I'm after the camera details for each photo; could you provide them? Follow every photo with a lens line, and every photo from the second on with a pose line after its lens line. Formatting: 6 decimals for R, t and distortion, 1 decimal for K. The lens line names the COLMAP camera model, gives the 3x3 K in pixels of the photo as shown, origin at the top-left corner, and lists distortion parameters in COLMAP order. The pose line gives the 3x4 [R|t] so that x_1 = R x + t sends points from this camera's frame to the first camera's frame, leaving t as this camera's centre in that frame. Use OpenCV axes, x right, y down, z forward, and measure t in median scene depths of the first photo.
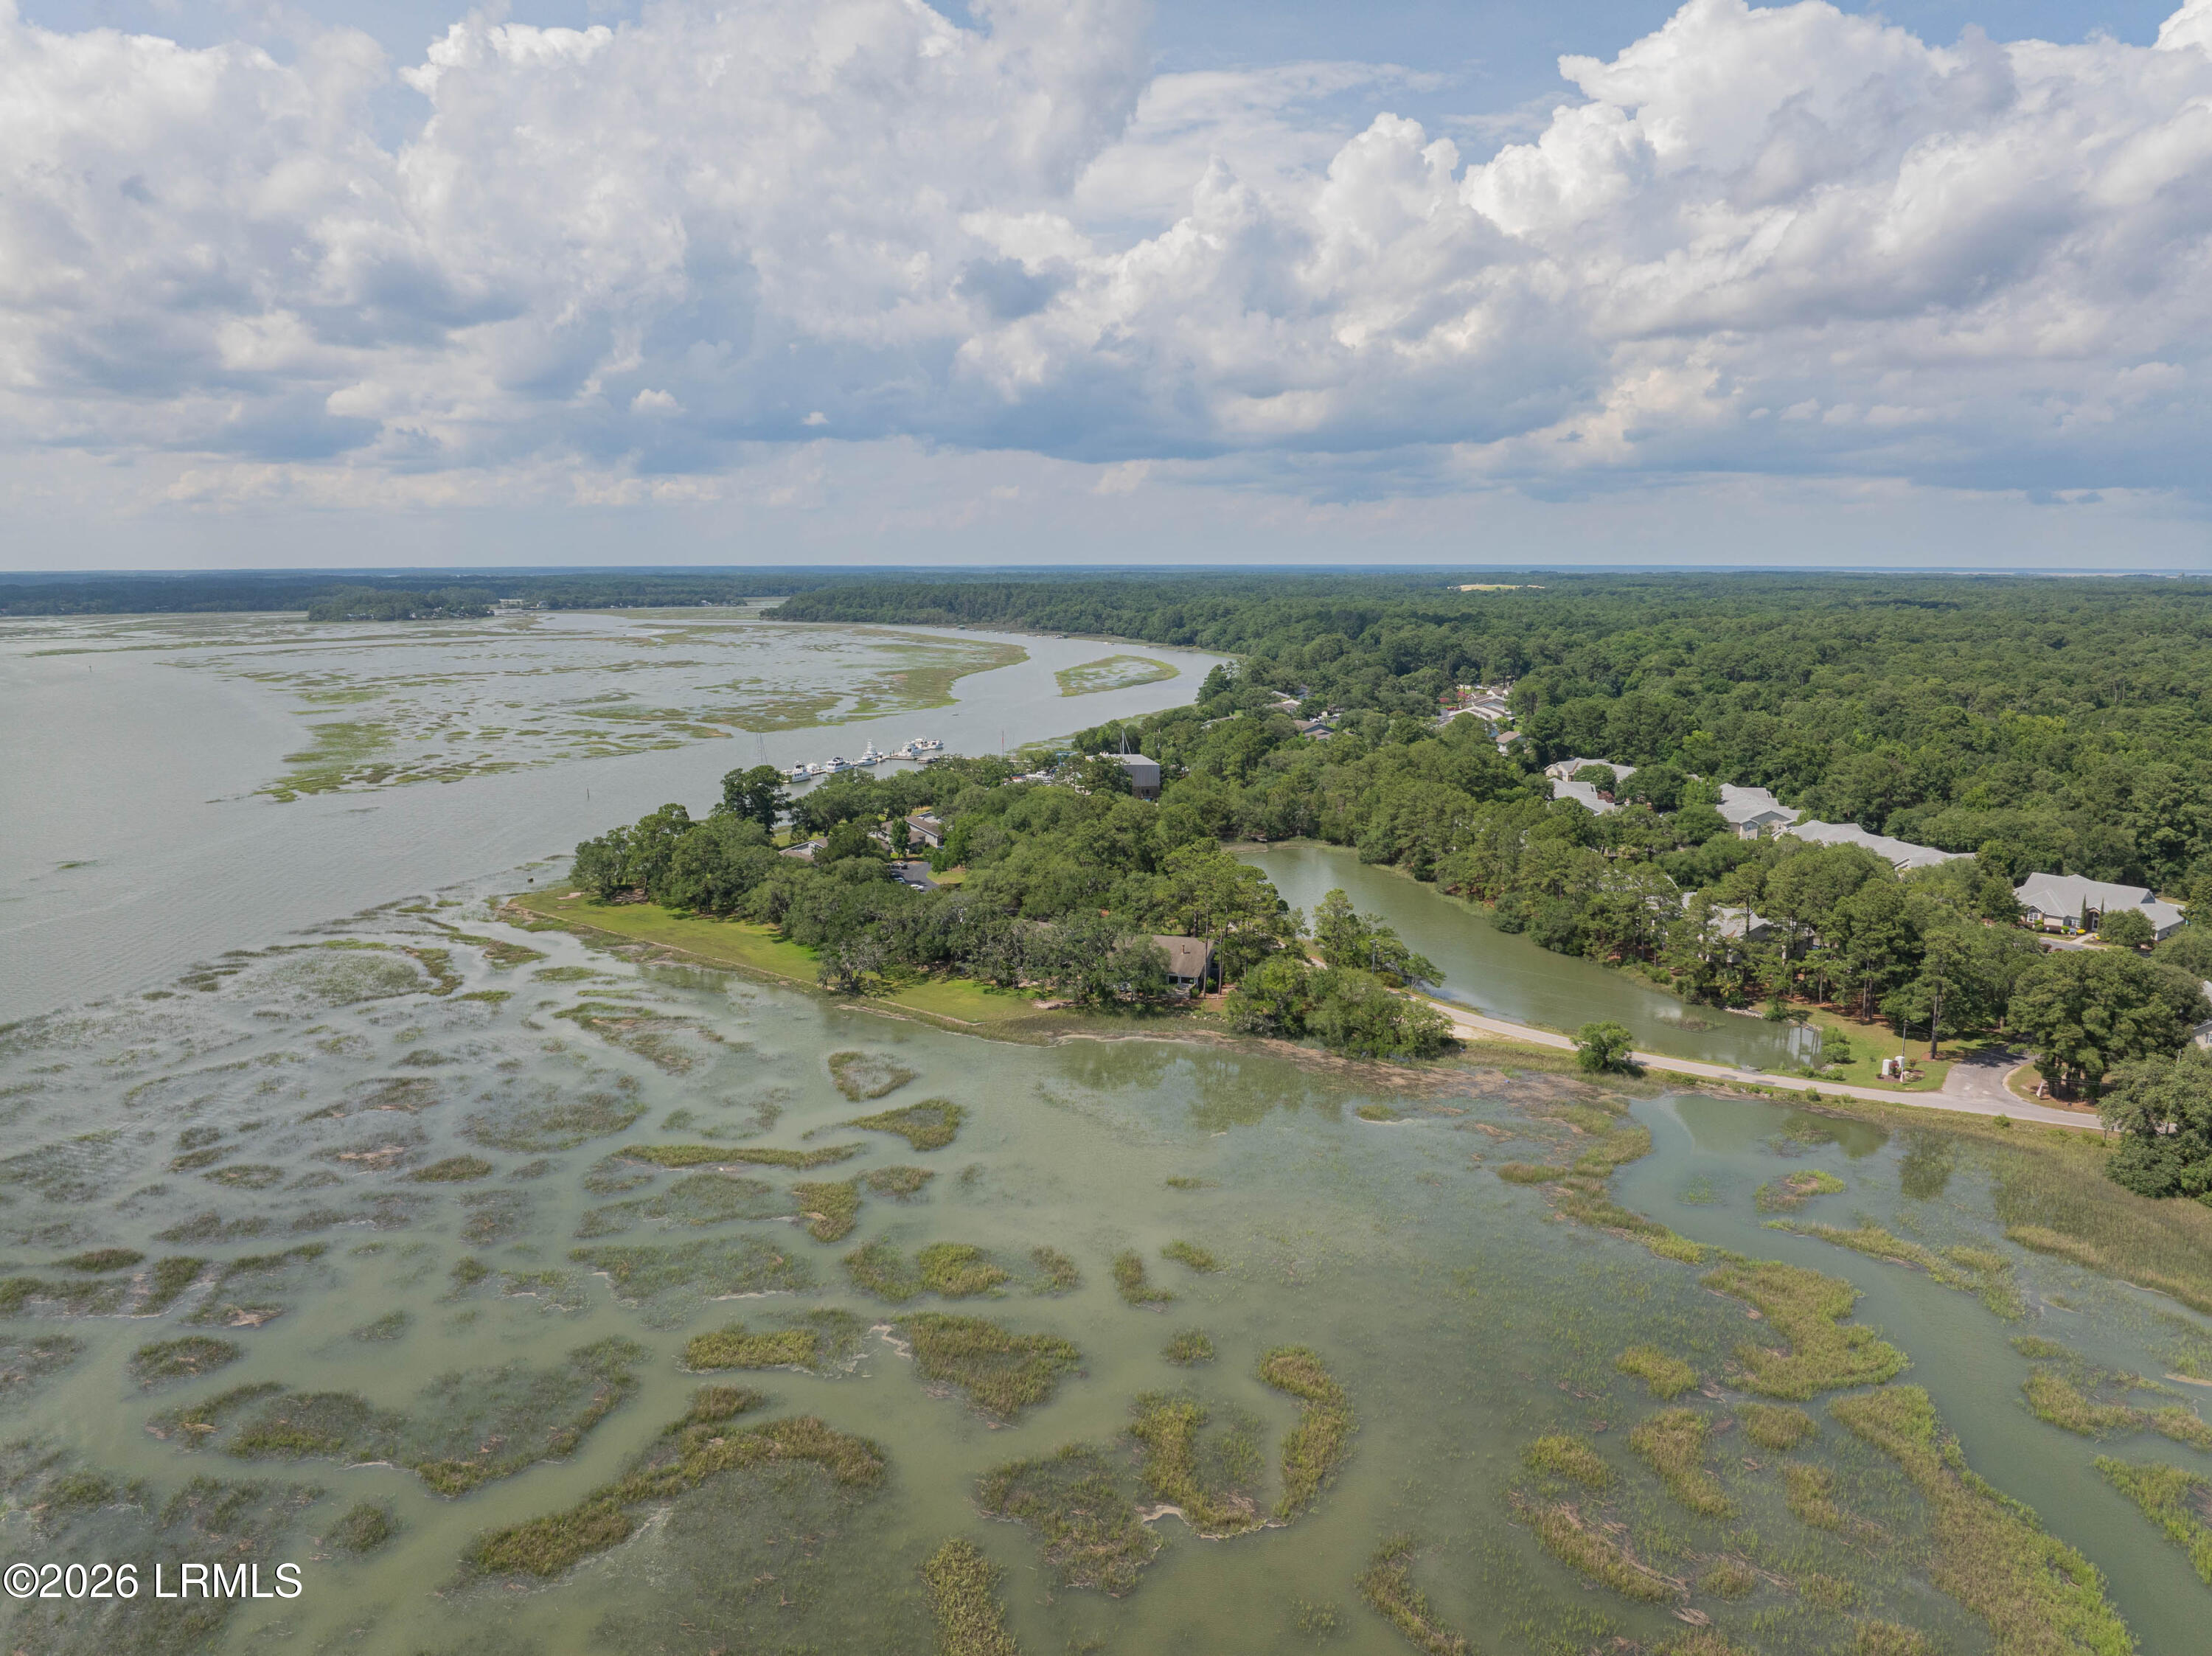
lens RADIAL K [[1597.2, 0, 1106.0], [0, 1597.2, 828.0], [0, 0, 1]] dist [-0.002260, -0.028039]
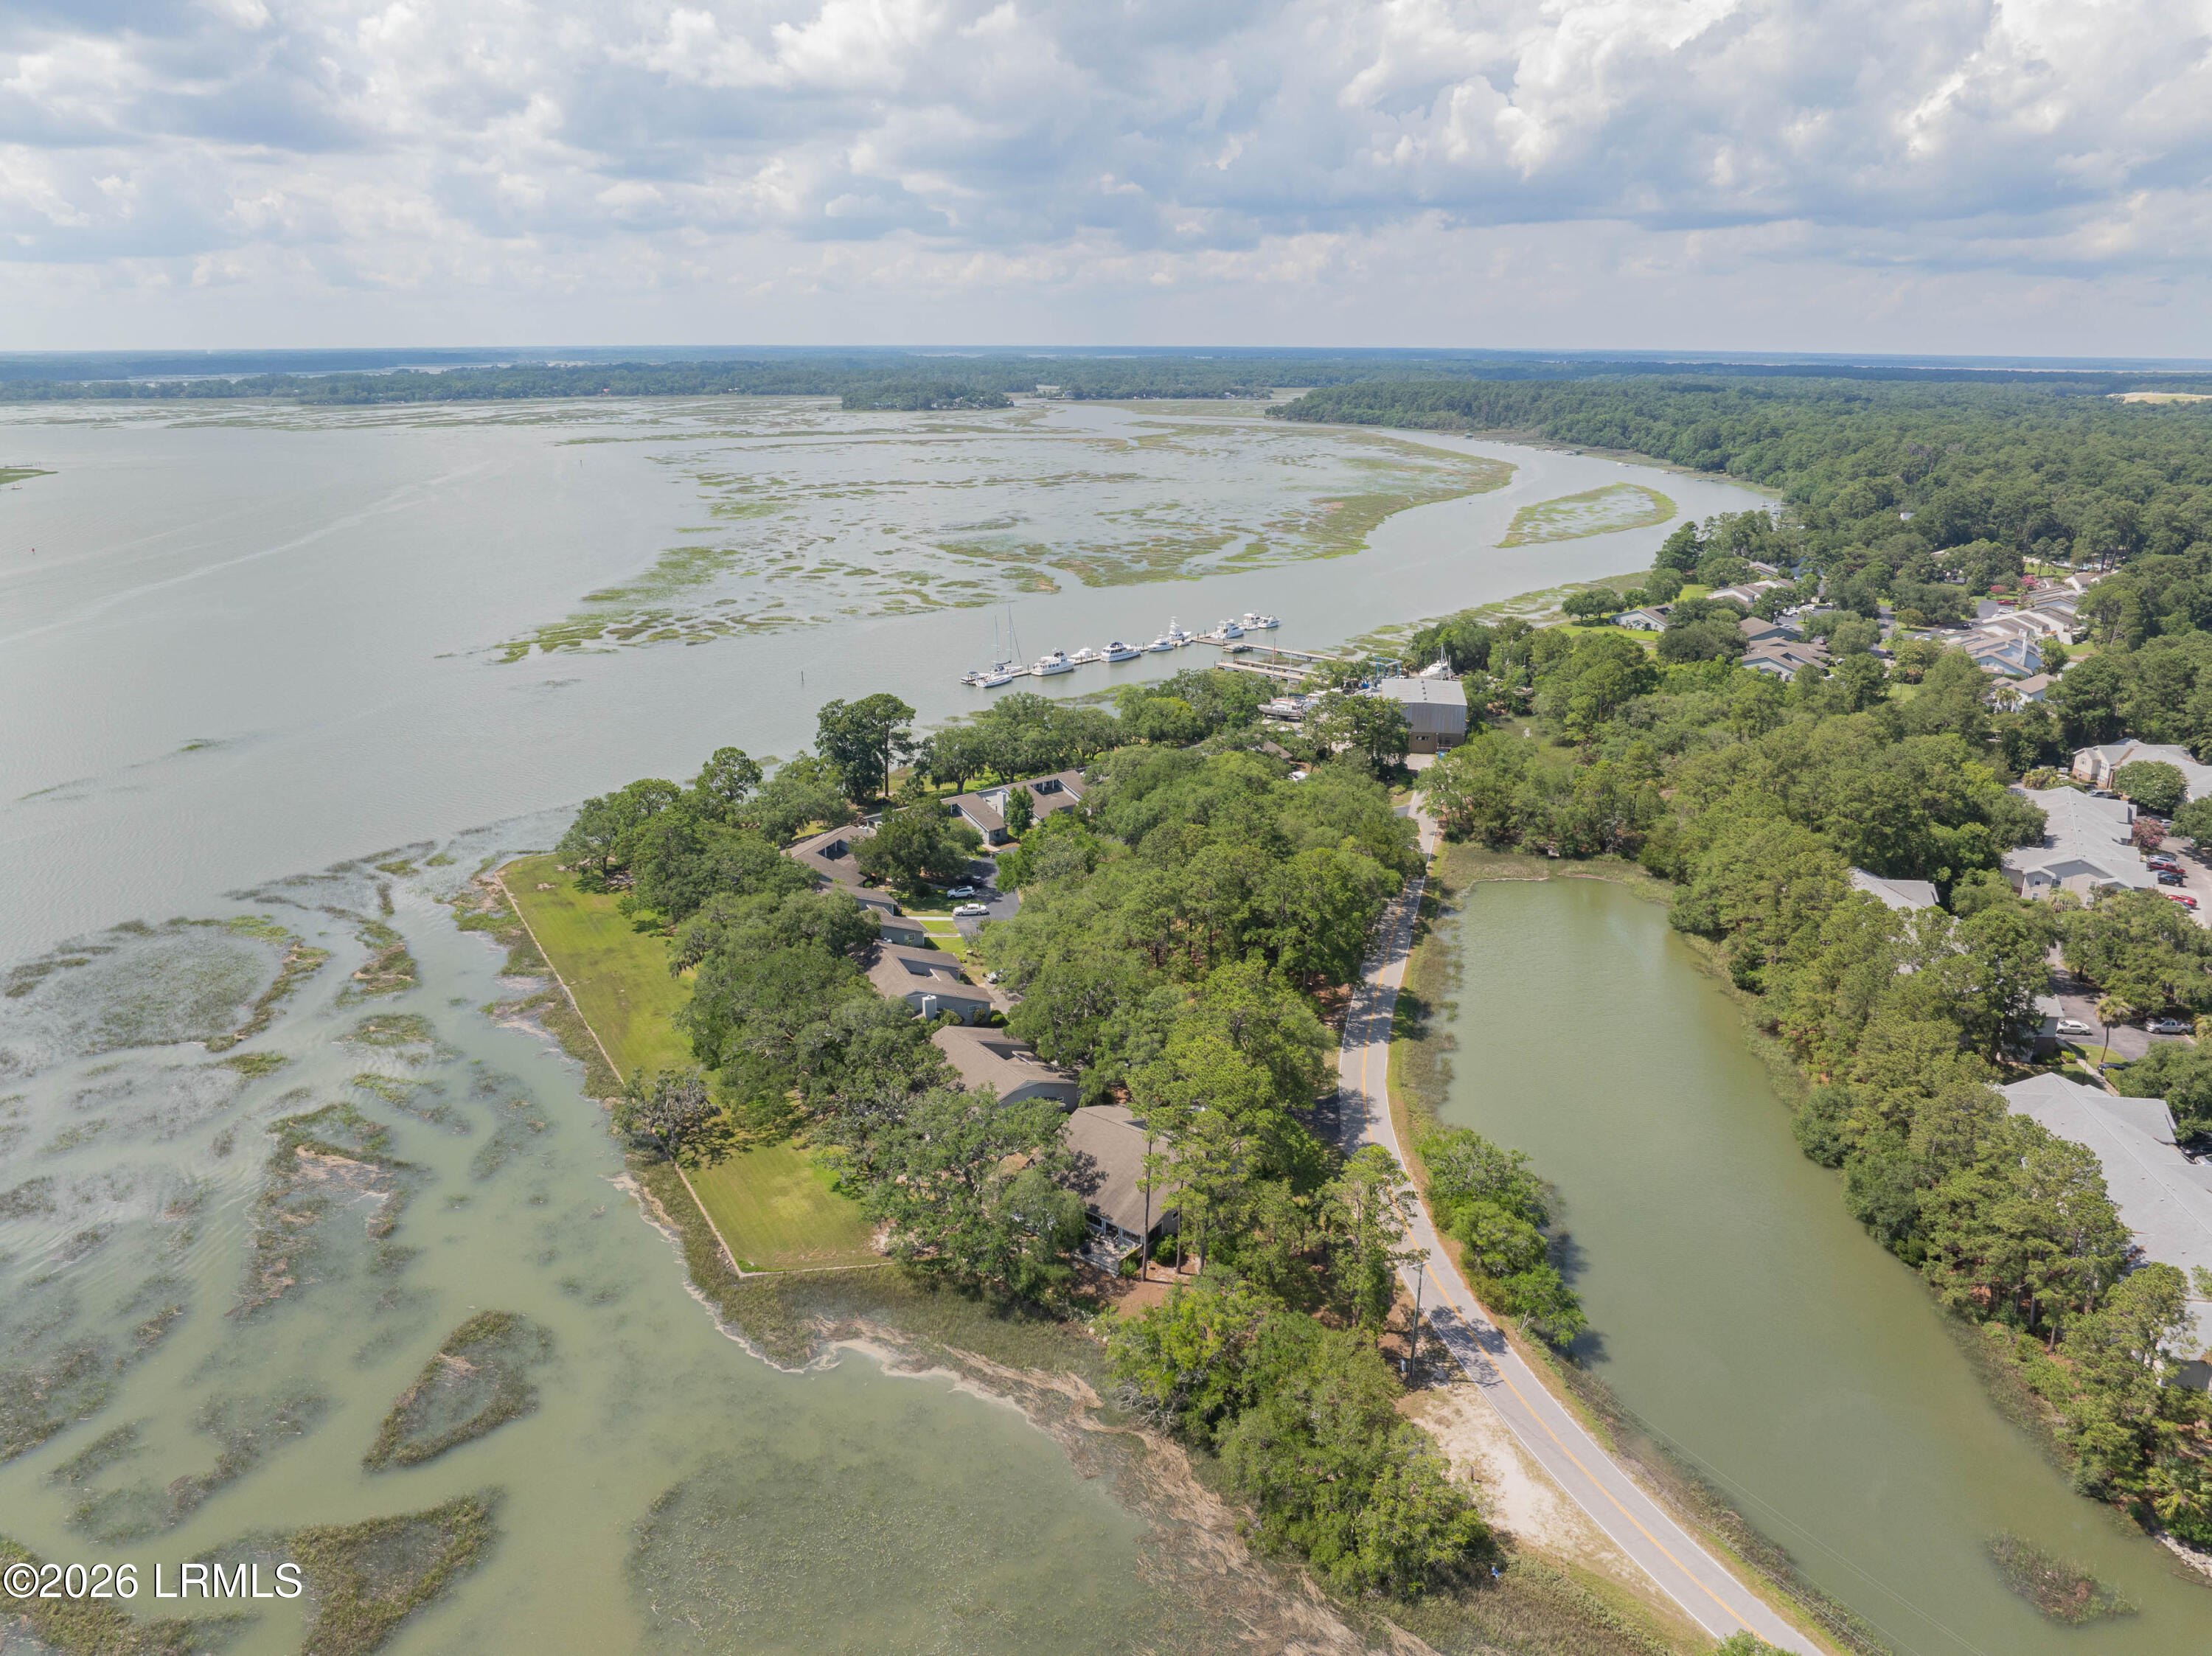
lens RADIAL K [[1597.2, 0, 1106.0], [0, 1597.2, 828.0], [0, 0, 1]] dist [-0.002260, -0.028039]
pose [[0.939172, 0.107026, -0.326346, 0.065334], [-0.063893, 0.988065, 0.140164, -0.040512], [0.337452, -0.110787, 0.934801, 0.139594]]
